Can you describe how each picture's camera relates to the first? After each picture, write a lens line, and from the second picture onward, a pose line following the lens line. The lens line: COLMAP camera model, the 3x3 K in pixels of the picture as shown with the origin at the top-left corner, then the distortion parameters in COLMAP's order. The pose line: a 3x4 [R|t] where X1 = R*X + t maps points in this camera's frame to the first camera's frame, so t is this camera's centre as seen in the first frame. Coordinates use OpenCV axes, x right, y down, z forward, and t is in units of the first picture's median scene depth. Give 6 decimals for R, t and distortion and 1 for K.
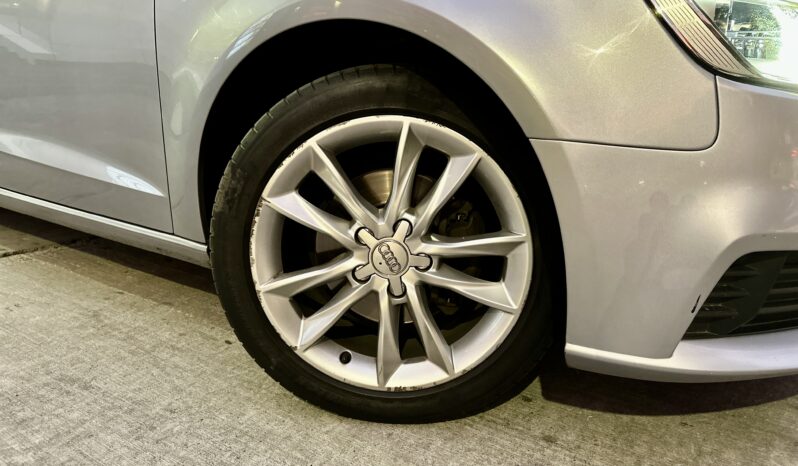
lens RADIAL K [[541.0, 0, 398.8], [0, 541.0, 244.7], [0, 0, 1]] dist [0.055067, -0.076397]
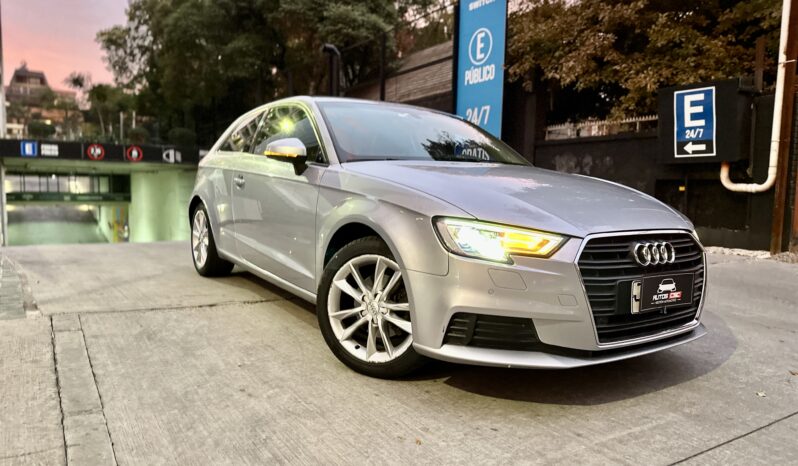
lens RADIAL K [[541.0, 0, 398.8], [0, 541.0, 244.7], [0, 0, 1]] dist [0.055067, -0.076397]
pose [[0.913657, 0.055095, -0.402735, 1.113421], [-0.120859, 0.982785, -0.139737, 0.073250], [0.388103, 0.176345, 0.904587, -1.342627]]
